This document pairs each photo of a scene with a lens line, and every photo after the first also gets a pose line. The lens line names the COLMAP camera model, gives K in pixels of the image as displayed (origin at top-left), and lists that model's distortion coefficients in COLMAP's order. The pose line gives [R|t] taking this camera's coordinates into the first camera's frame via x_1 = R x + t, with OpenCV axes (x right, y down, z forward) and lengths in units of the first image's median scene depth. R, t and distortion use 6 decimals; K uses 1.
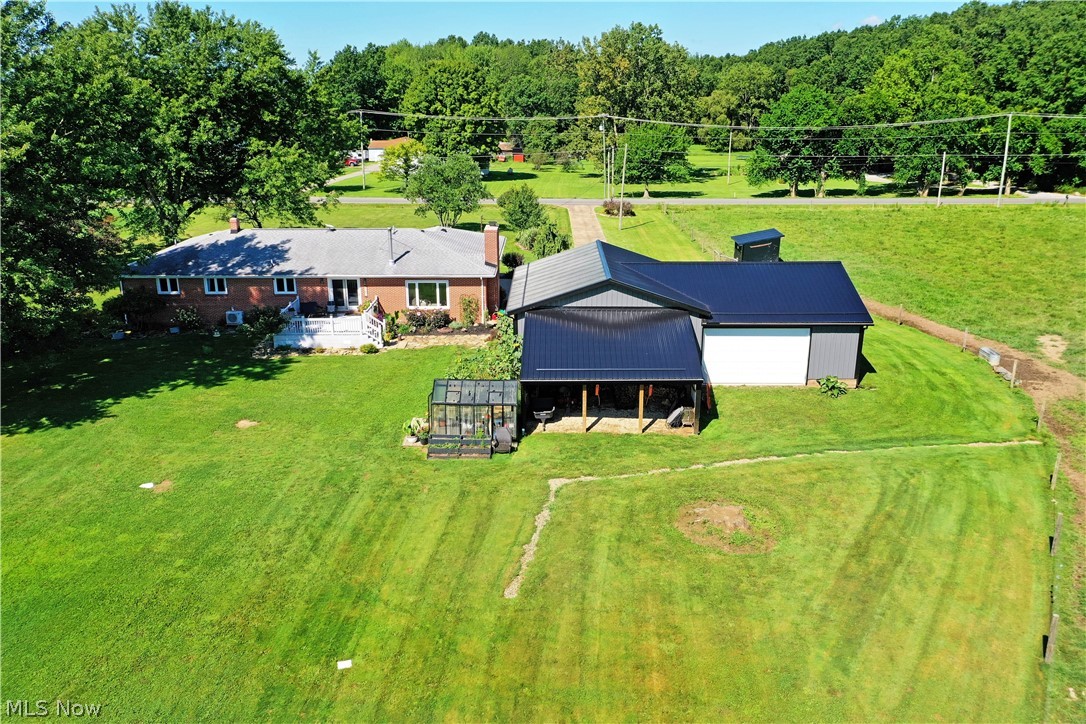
lens RADIAL K [[859.7, 0, 543.0], [0, 859.7, 362.0], [0, 0, 1]] dist [0.017216, 0.000420]
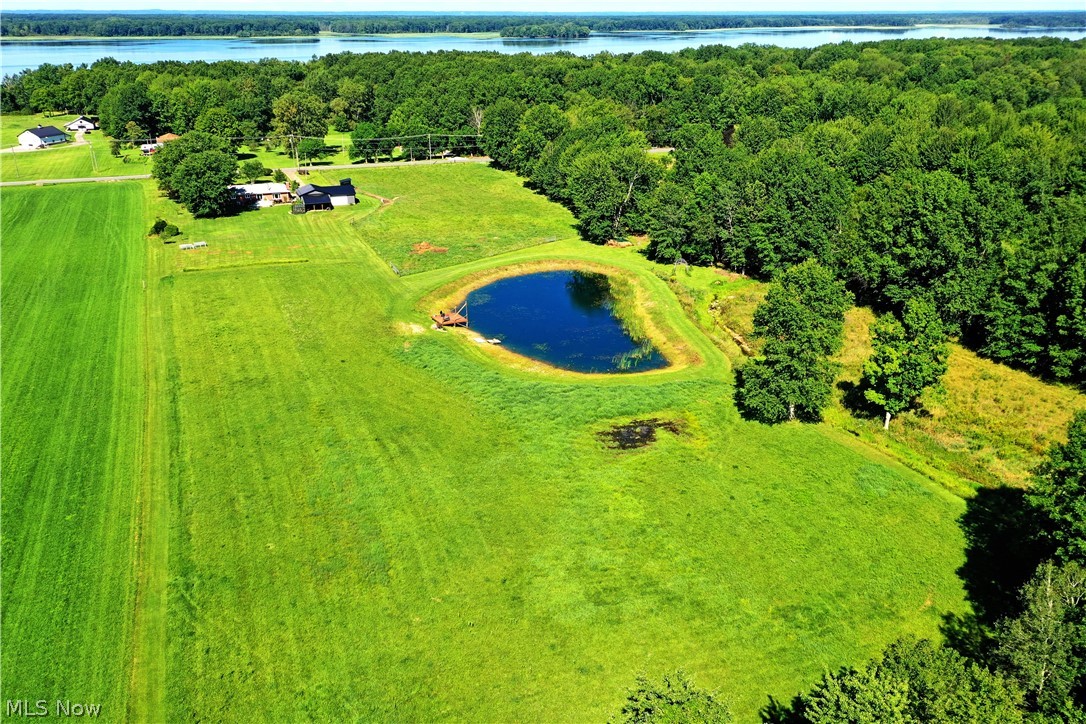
lens RADIAL K [[859.7, 0, 543.0], [0, 859.7, 362.0], [0, 0, 1]] dist [0.017216, 0.000420]
pose [[0.922455, -0.134438, 0.361944, -0.258824], [0.108105, 0.989860, 0.092148, 0.234755], [-0.370662, -0.045874, 0.927634, -1.724949]]
